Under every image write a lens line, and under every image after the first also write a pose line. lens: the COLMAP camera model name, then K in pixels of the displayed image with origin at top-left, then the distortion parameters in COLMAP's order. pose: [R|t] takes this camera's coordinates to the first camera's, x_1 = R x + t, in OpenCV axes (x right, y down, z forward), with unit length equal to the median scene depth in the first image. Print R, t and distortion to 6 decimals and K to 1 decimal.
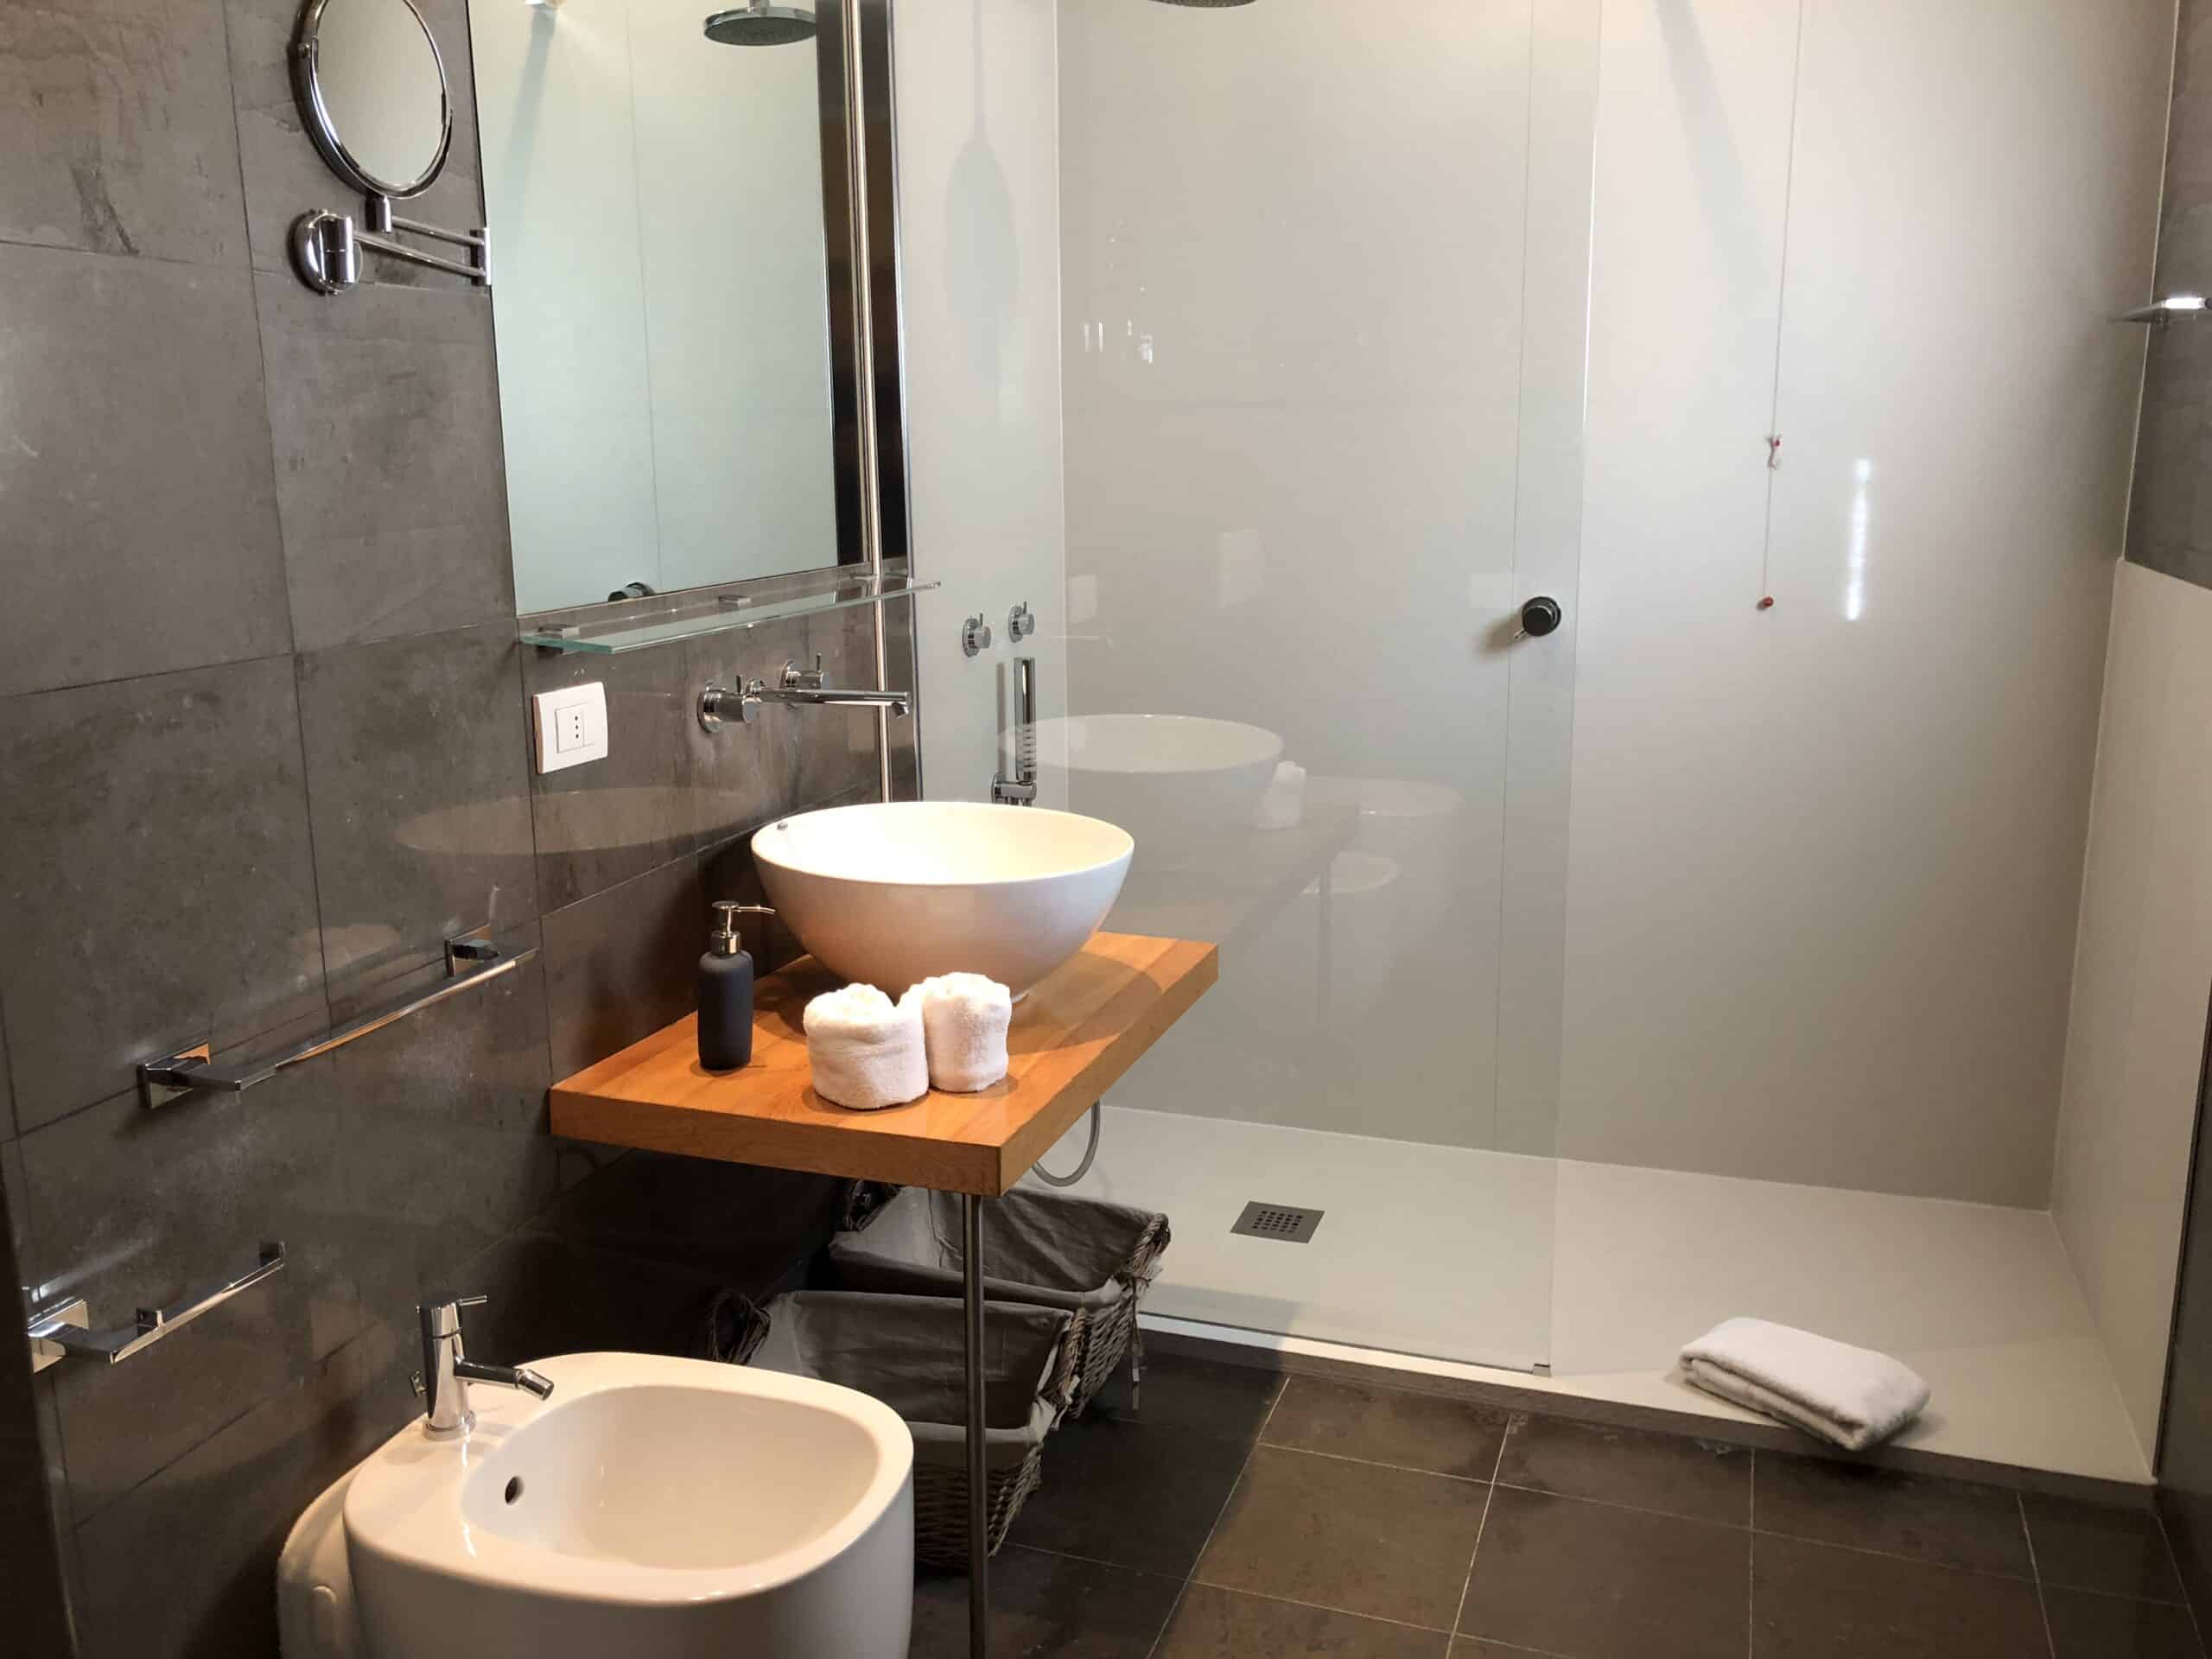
lens RADIAL K [[1835.8, 0, 1090.8], [0, 1835.8, 839.1], [0, 0, 1]] dist [0.035434, -0.032294]
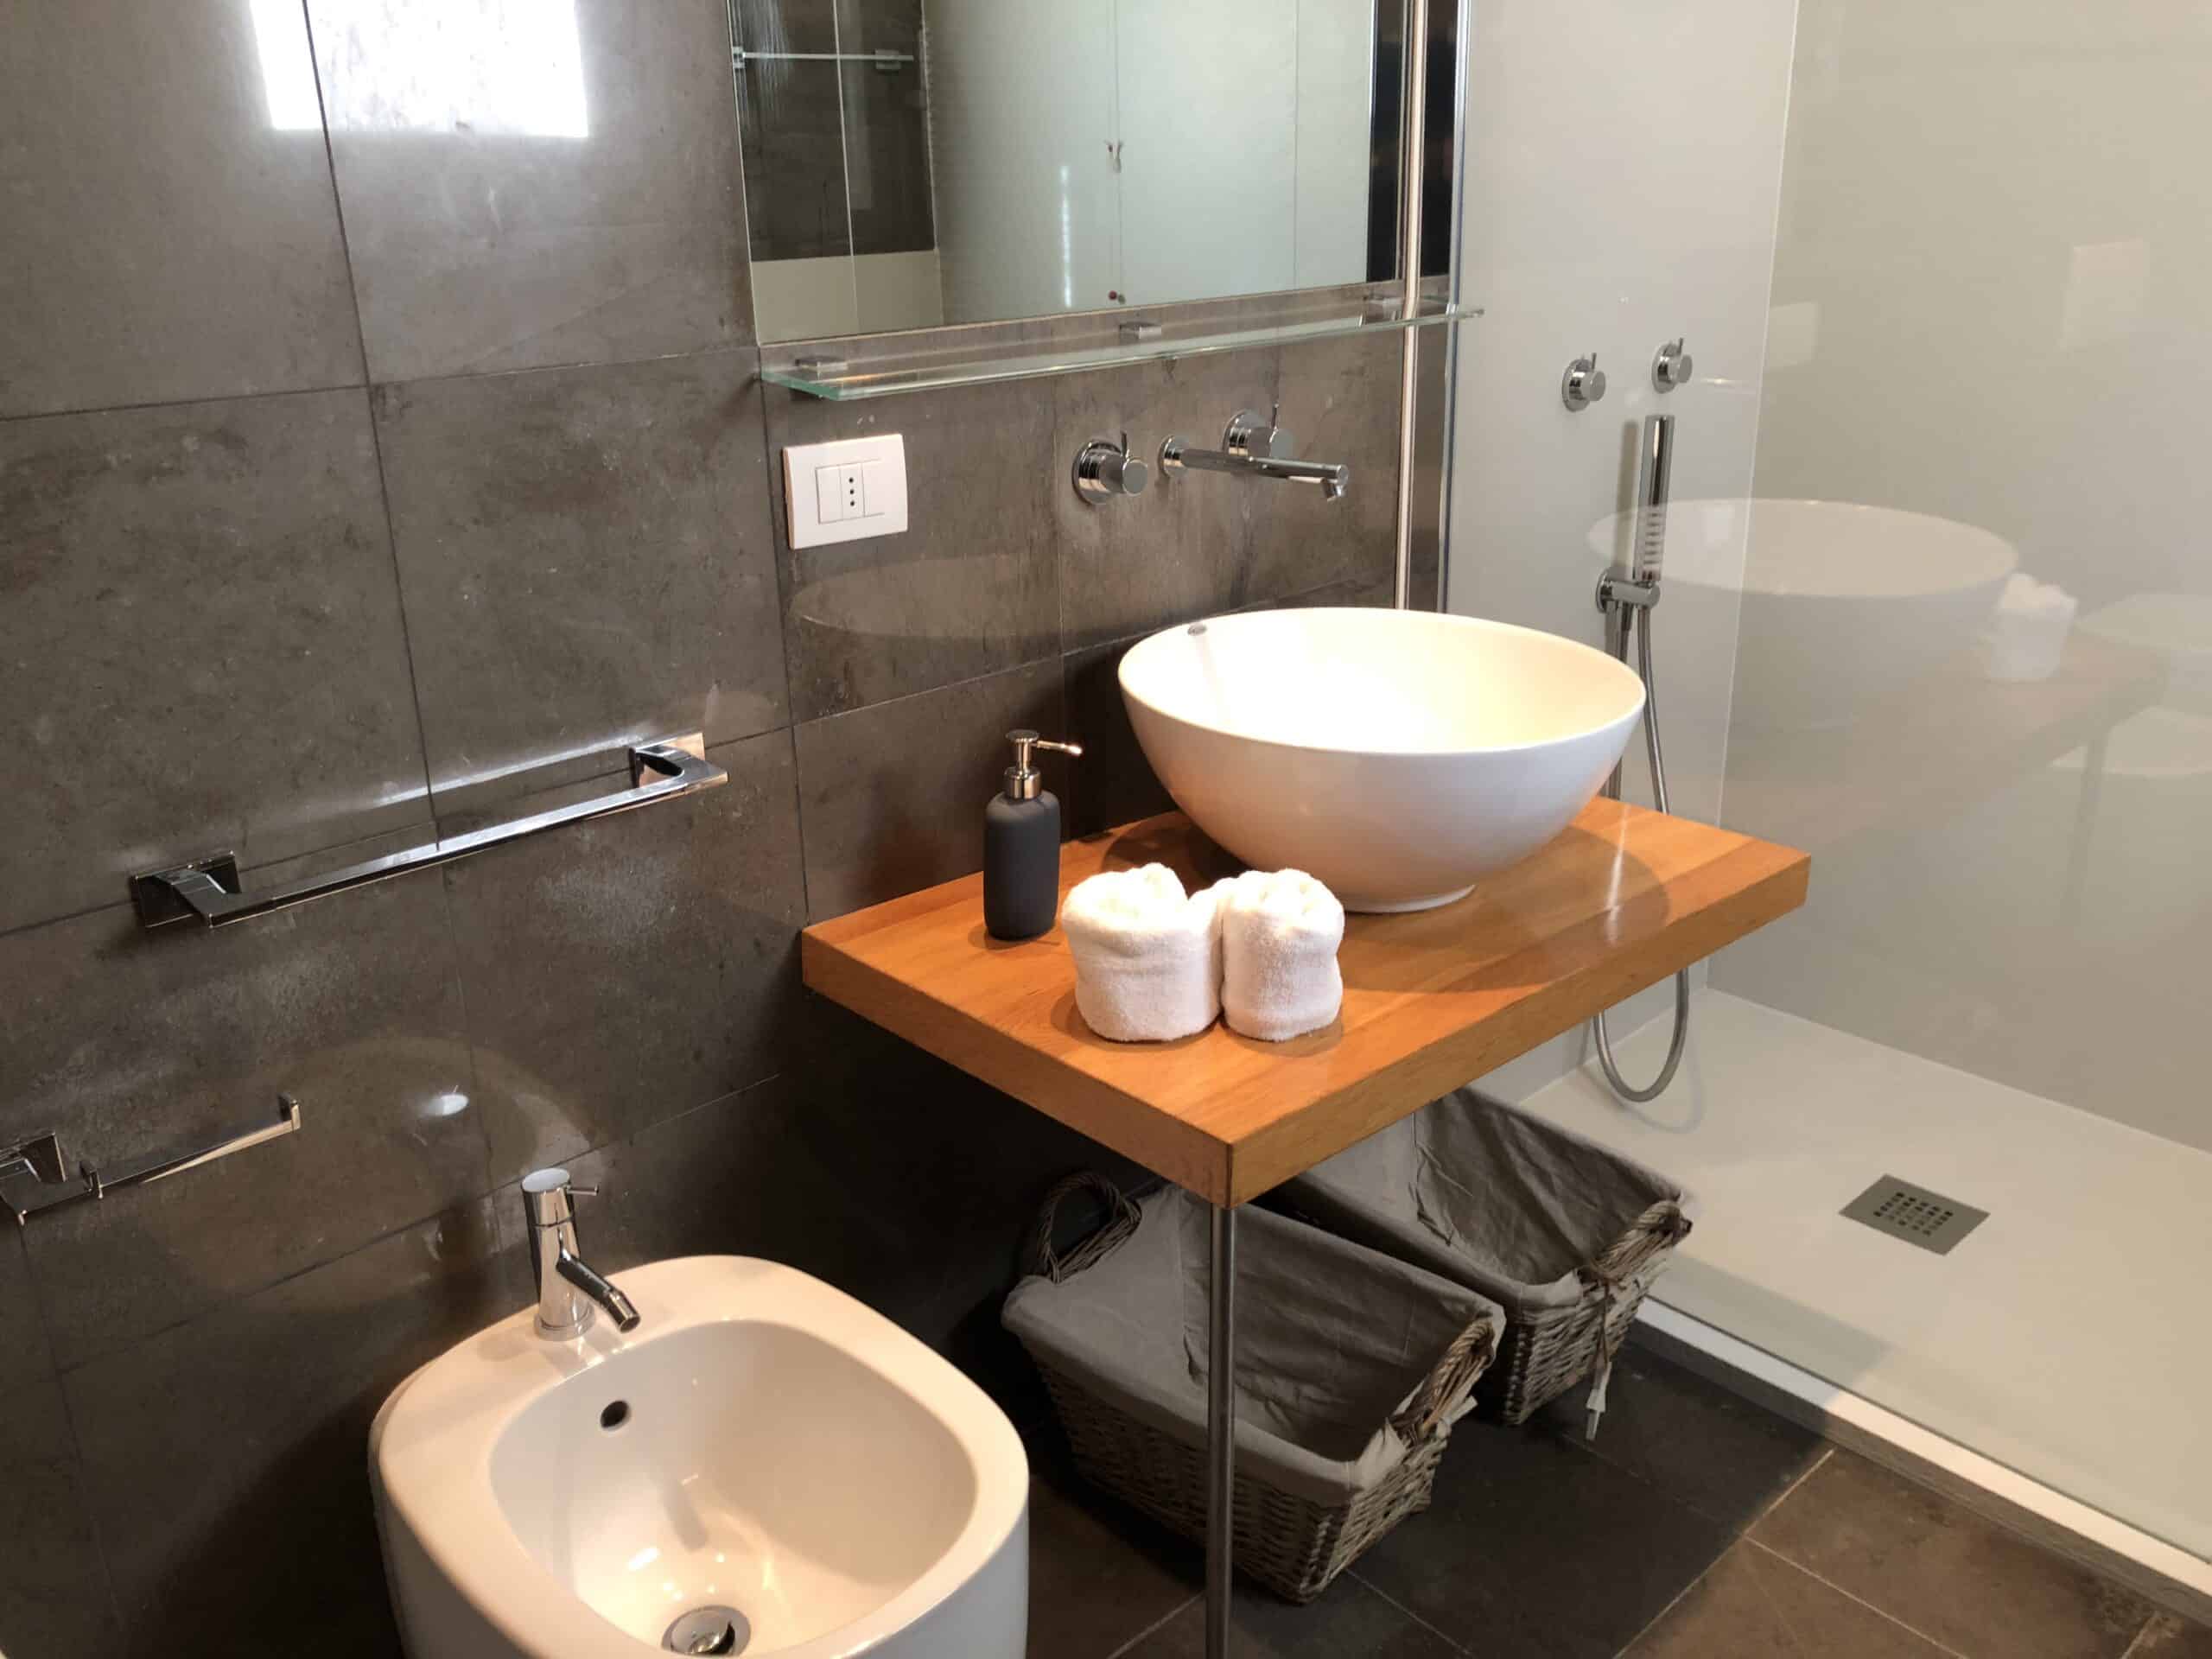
lens RADIAL K [[1835.8, 0, 1107.1], [0, 1835.8, 830.7], [0, 0, 1]] dist [0.035434, -0.032294]
pose [[0.884942, 0.153853, -0.439554, 0.185346], [-0.088698, 0.982257, 0.165237, -0.057854], [0.457177, -0.107238, 0.882887, 0.340870]]
